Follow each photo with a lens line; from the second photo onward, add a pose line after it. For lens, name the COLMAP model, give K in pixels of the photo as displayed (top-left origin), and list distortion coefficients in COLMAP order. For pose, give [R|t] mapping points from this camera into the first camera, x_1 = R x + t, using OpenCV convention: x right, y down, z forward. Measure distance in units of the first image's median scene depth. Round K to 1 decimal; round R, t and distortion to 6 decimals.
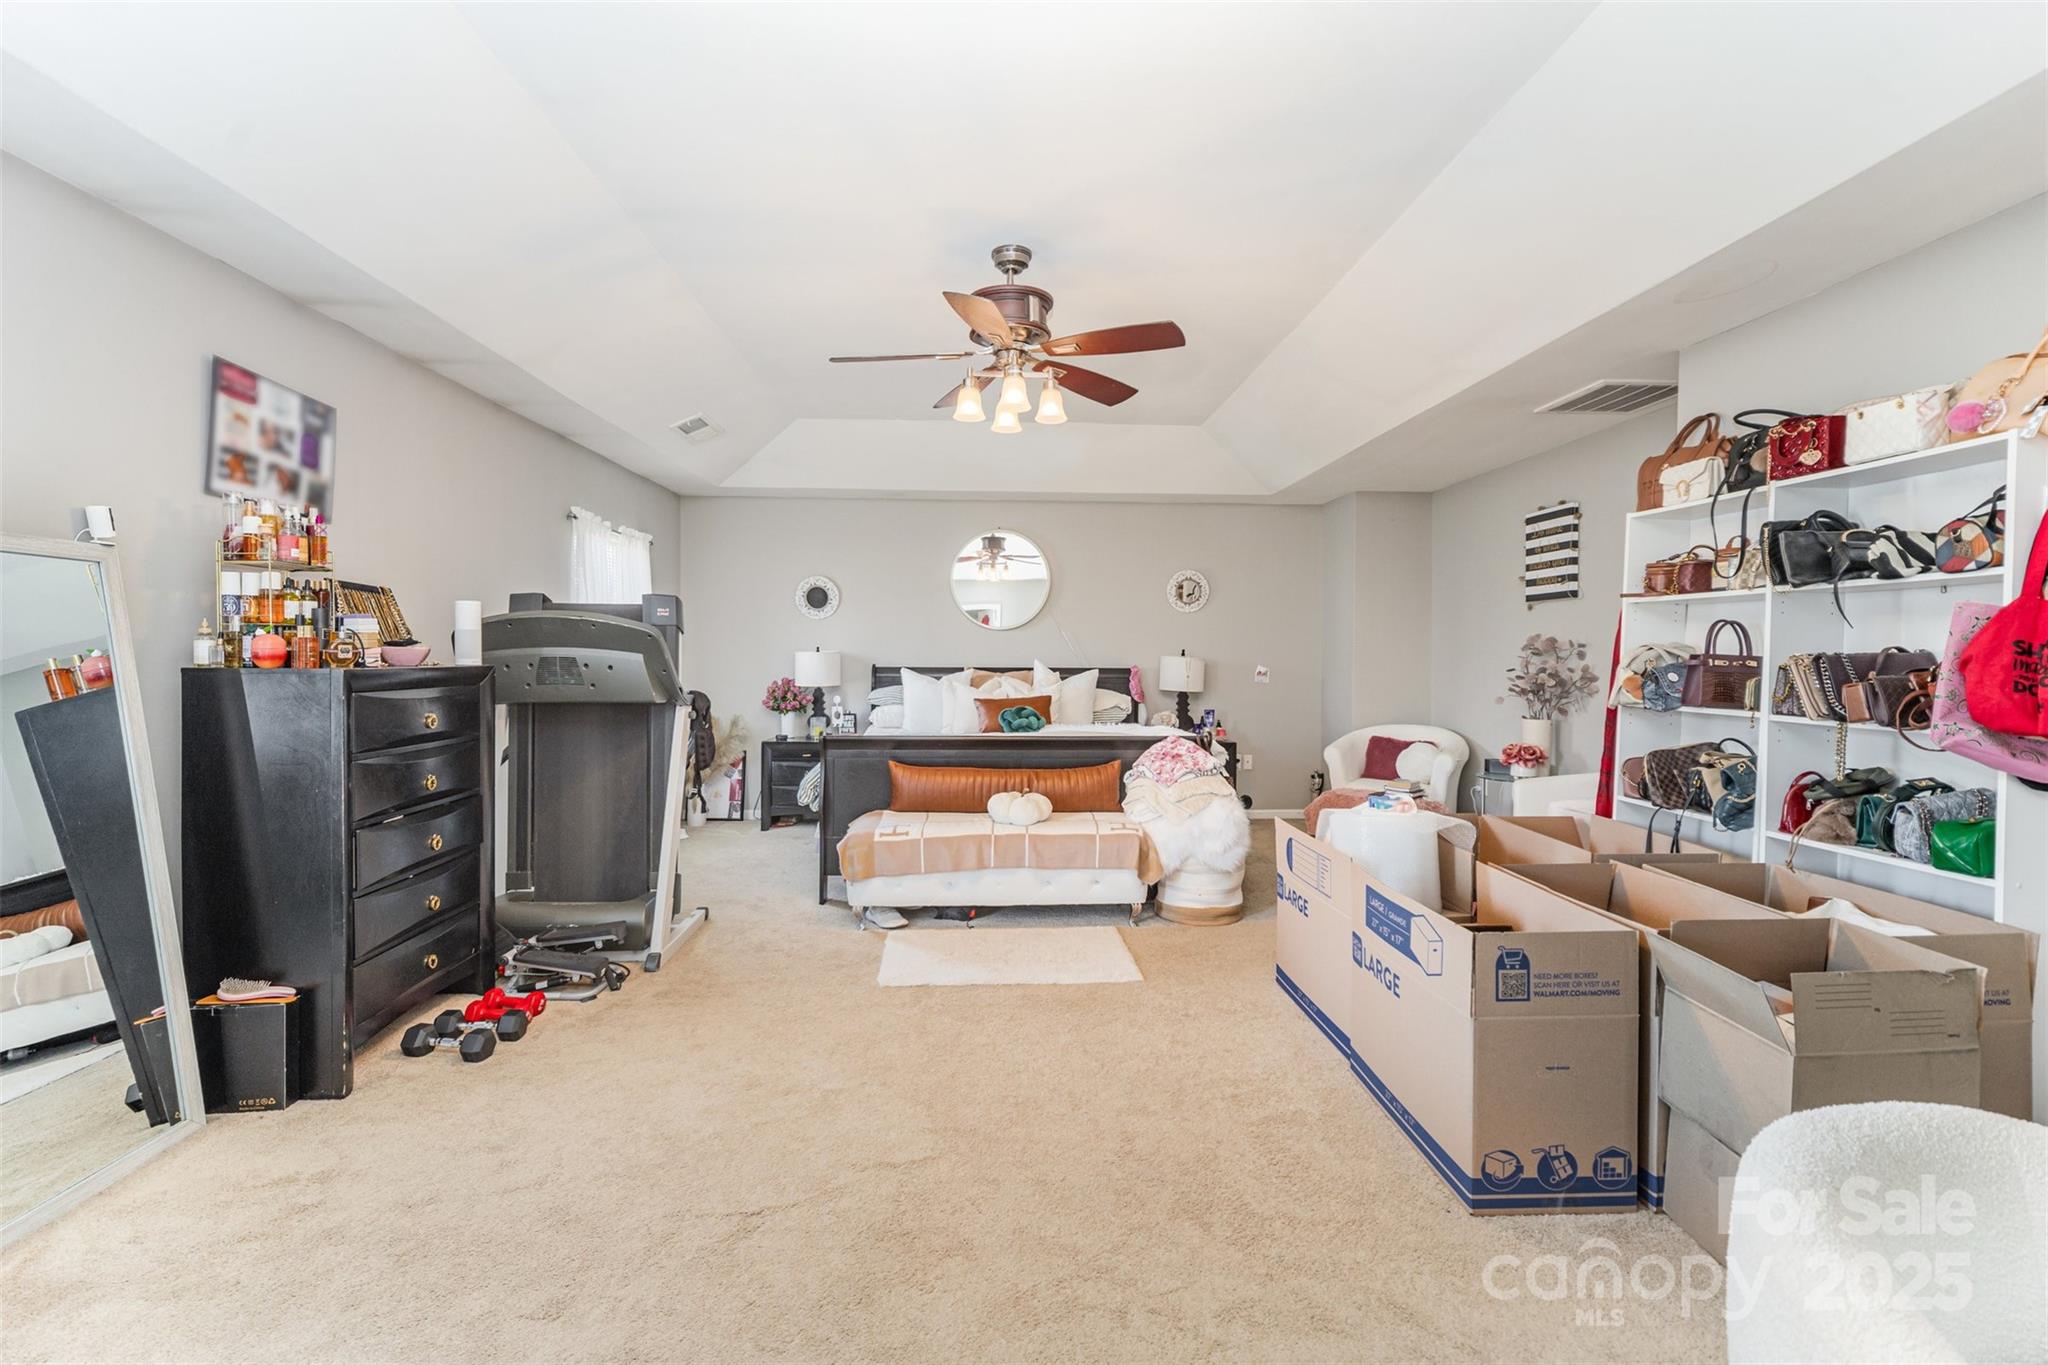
lens RADIAL K [[883.7, 0, 1024.6], [0, 883.7, 648.7], [0, 0, 1]] dist [-0.009138, 0.000801]
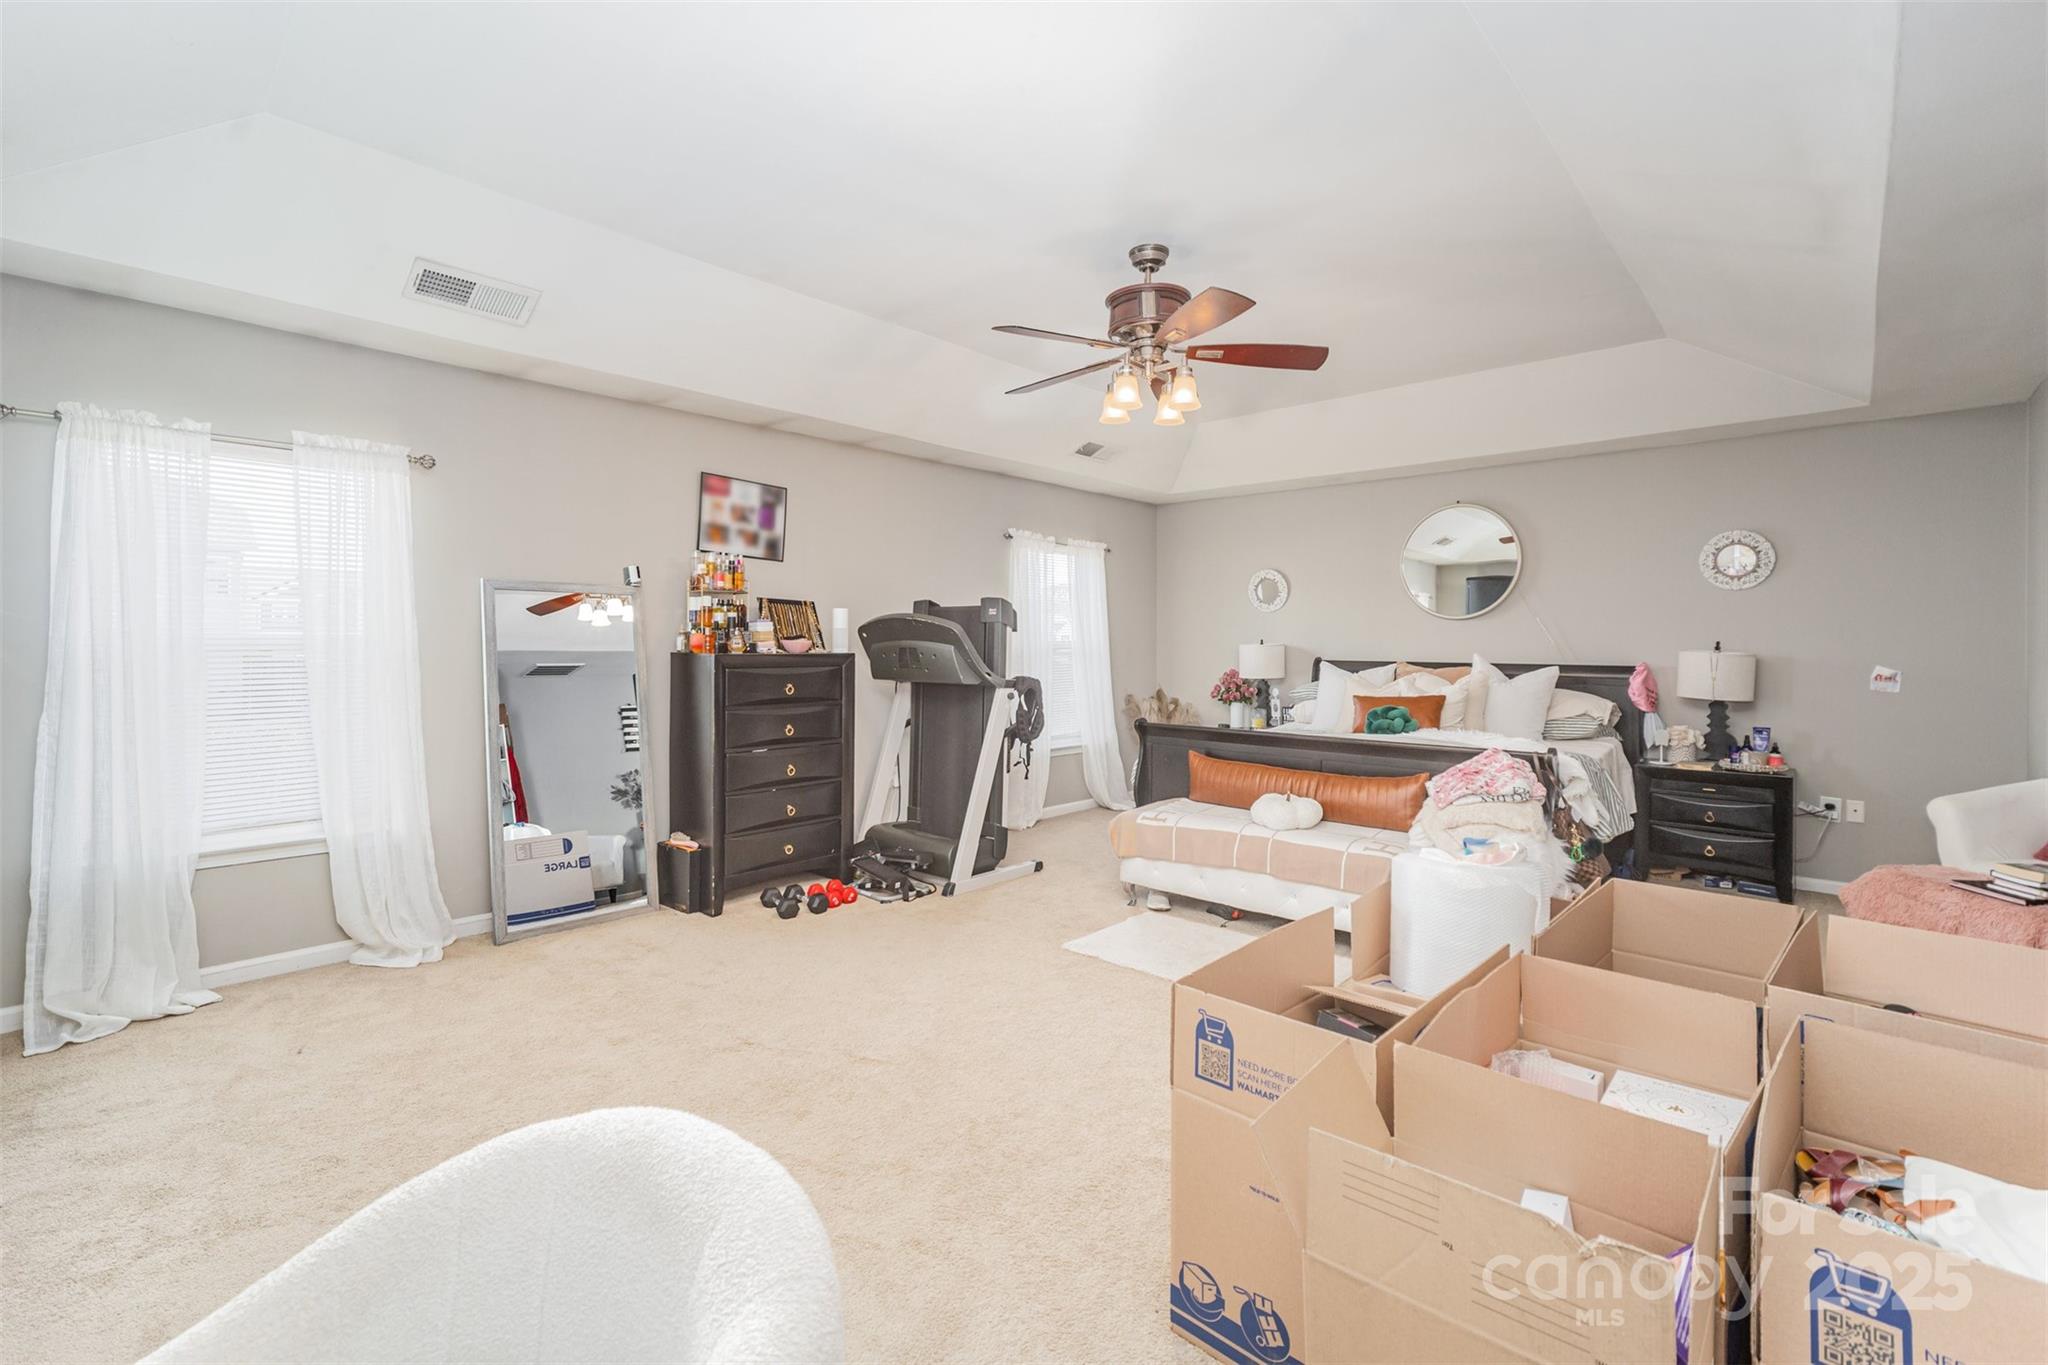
lens RADIAL K [[894.0, 0, 1026.0], [0, 894.0, 628.1], [0, 0, 1]] dist [-0.009699, 0.000319]
pose [[0.694948, -0.013113, -0.718940, 0.653859], [0.001708, 0.999861, -0.016586, 0.003073], [0.719058, 0.010298, 0.694874, 0.204774]]
